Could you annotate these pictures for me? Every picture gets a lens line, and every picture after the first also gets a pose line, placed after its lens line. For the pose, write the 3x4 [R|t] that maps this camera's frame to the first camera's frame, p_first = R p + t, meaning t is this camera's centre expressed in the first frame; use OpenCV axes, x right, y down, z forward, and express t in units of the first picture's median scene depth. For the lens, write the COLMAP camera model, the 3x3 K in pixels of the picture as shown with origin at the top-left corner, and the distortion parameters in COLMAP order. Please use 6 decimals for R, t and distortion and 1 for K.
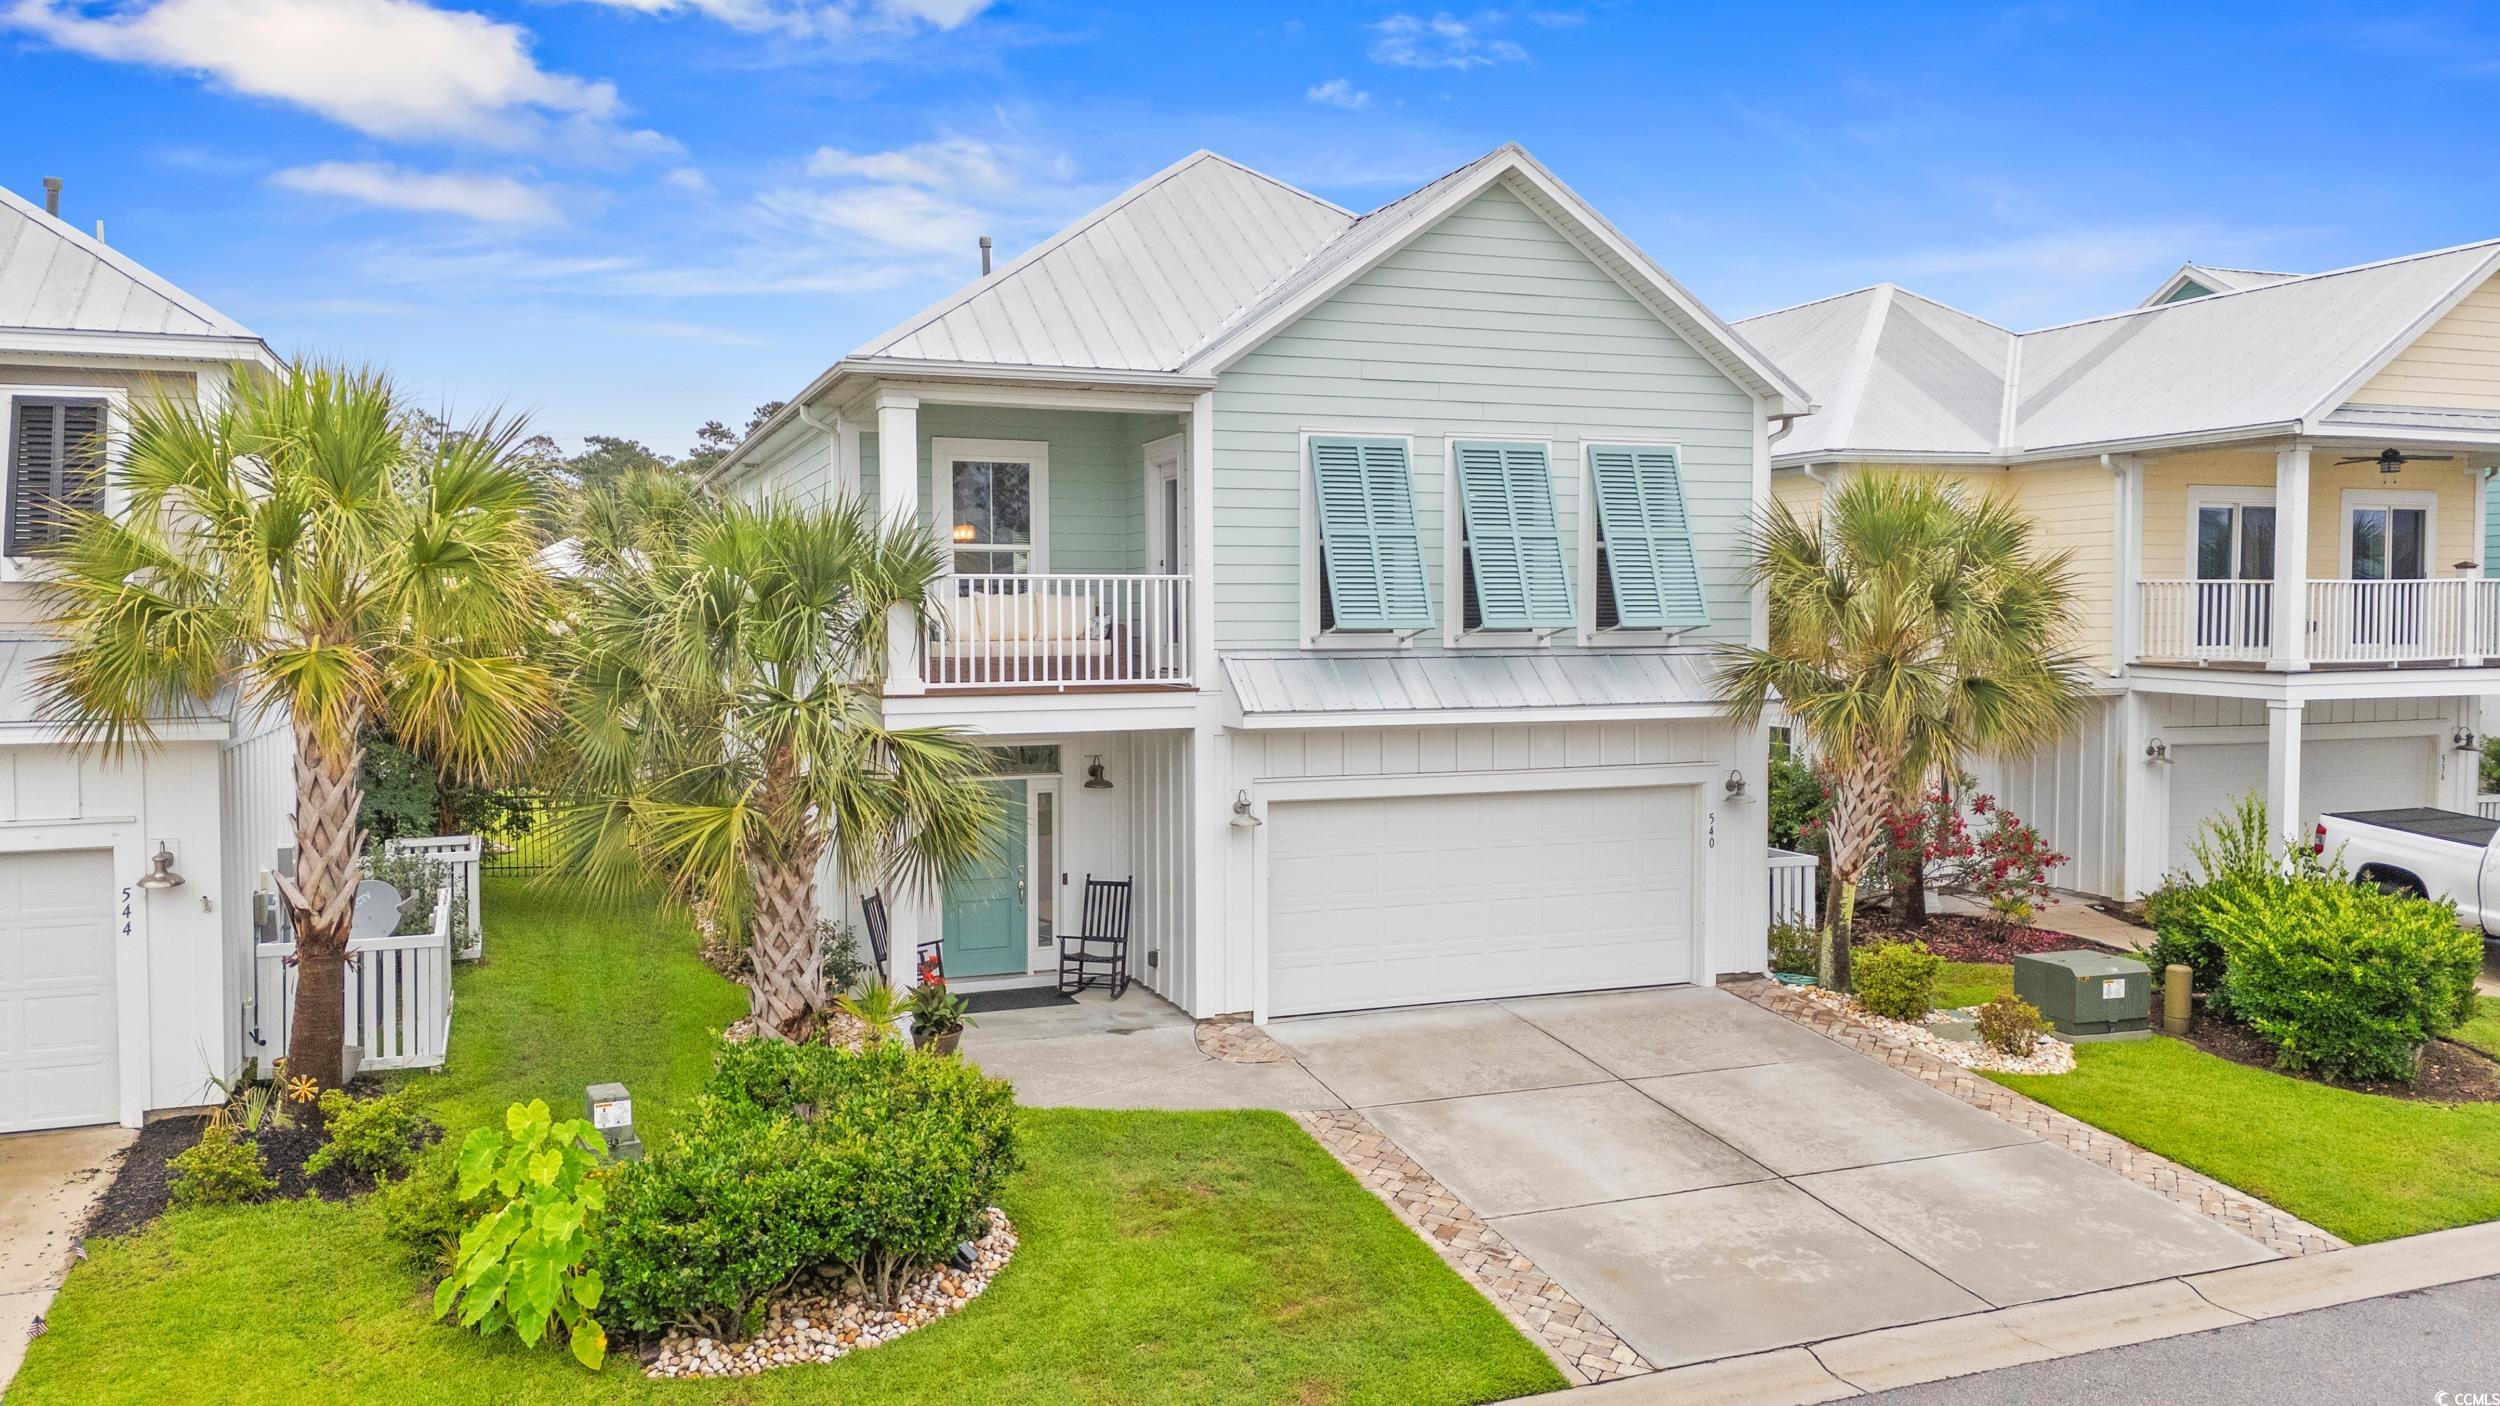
lens RADIAL K [[1832.7, 0, 1250.0], [0, 1832.7, 703.0], [0, 0, 1]] dist [0.042589, -0.003188]
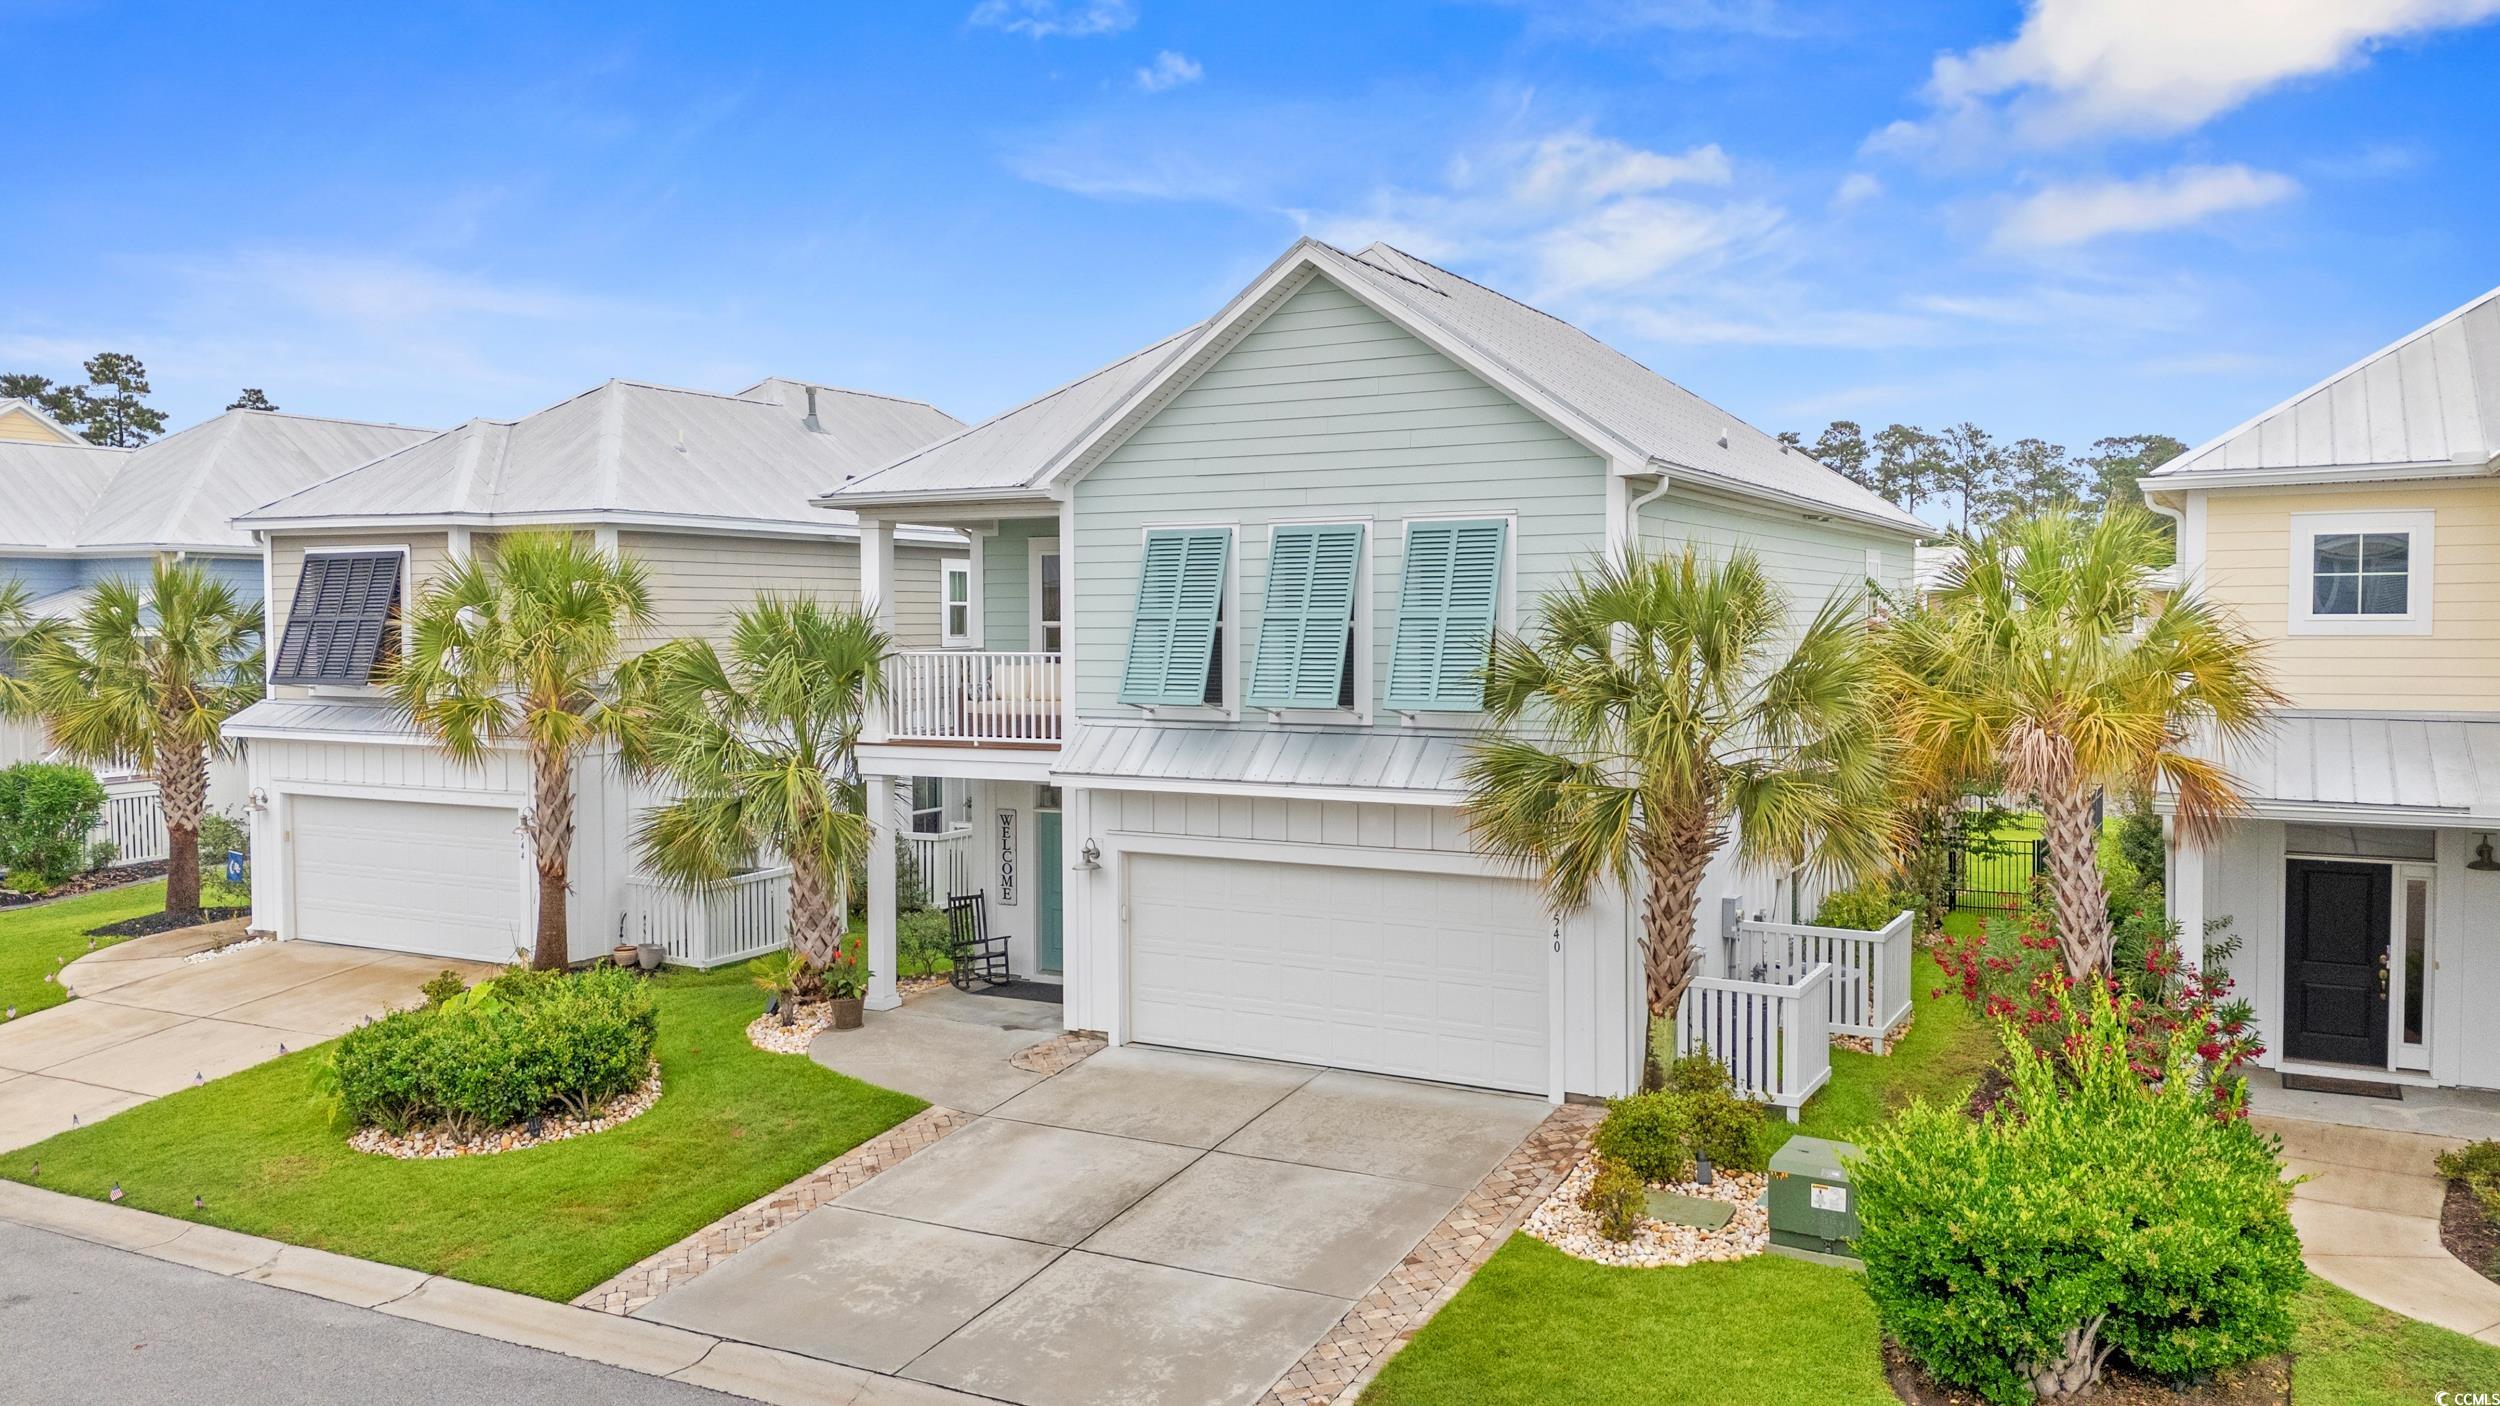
lens RADIAL K [[1832.7, 0, 1250.0], [0, 1832.7, 703.0], [0, 0, 1]] dist [0.042589, -0.003188]
pose [[0.653581, 0.036475, -0.755977, 0.982854], [-0.036505, 0.999195, 0.016650, -0.064522], [0.755976, 0.016715, 0.654386, 0.332739]]
